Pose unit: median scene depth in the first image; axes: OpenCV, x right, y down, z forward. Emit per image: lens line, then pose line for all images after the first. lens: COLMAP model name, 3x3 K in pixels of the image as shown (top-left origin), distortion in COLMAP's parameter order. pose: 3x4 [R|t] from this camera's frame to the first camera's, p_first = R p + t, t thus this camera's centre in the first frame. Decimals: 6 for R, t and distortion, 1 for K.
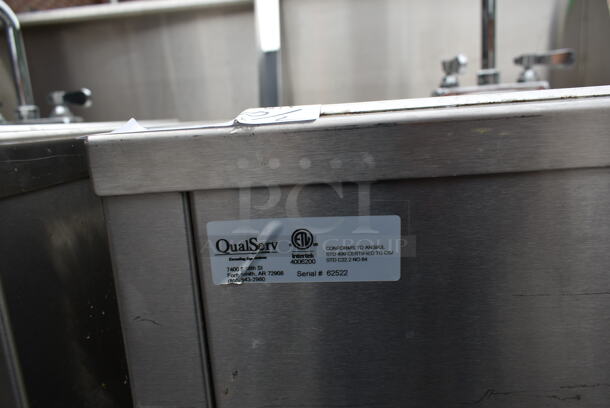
lens RADIAL K [[466.7, 0, 310.0], [0, 466.7, 206.0], [0, 0, 1]] dist [-0.016239, 0.009051]
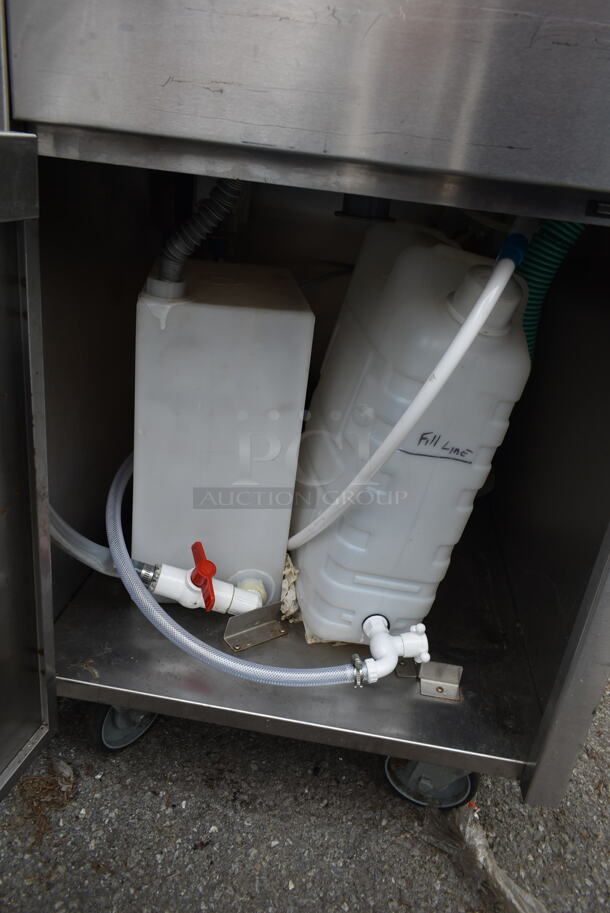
lens RADIAL K [[698.5, 0, 303.7], [0, 698.5, 456.3], [0, 0, 1]] dist [-0.016239, 0.009051]
pose [[0.981738, 0.189865, 0.011915, 1.131732], [-0.187567, 0.955593, 0.227288, 1.083926], [0.031769, -0.225372, 0.973755, -1.787677]]
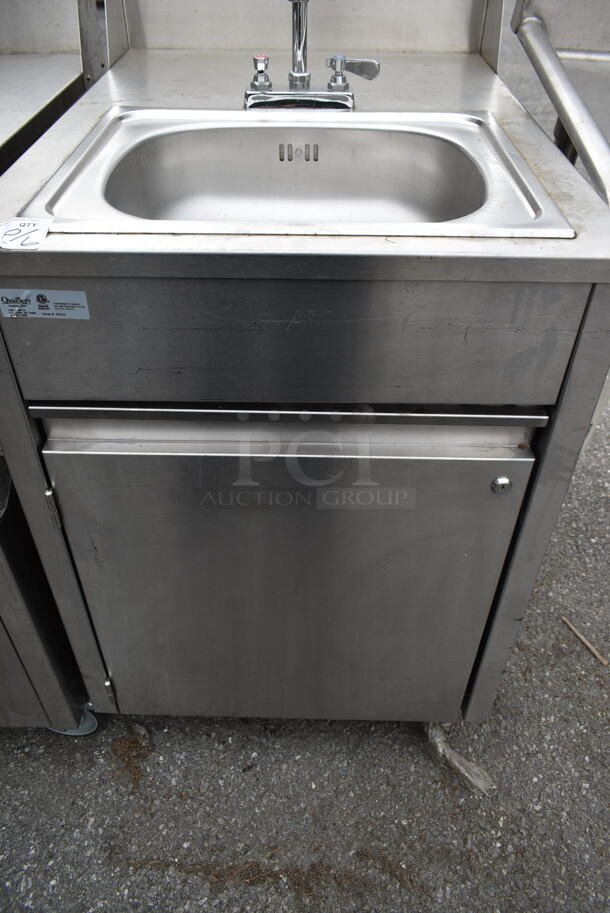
lens RADIAL K [[698.5, 0, 304.4], [0, 698.5, 457.8], [0, 0, 1]] dist [-0.016239, 0.009051]
pose [[0.996717, 0.031443, 0.074608, 0.971950], [-0.063991, 0.870479, 0.488028, -0.934284], [-0.049600, -0.491200, 0.869633, -2.211741]]
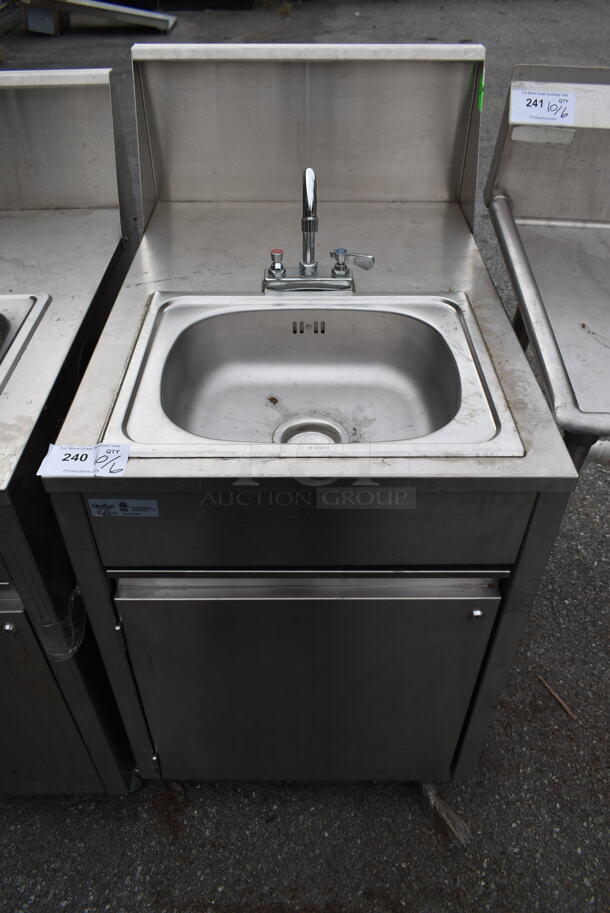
lens RADIAL K [[698.5, 0, 304.3], [0, 698.5, 457.7], [0, 0, 1]] dist [-0.016239, 0.009051]
pose [[0.996520, 0.015390, 0.081920, 0.728947], [-0.053769, 0.869668, 0.490700, -2.317237], [-0.063691, -0.493397, 0.867469, -2.610596]]
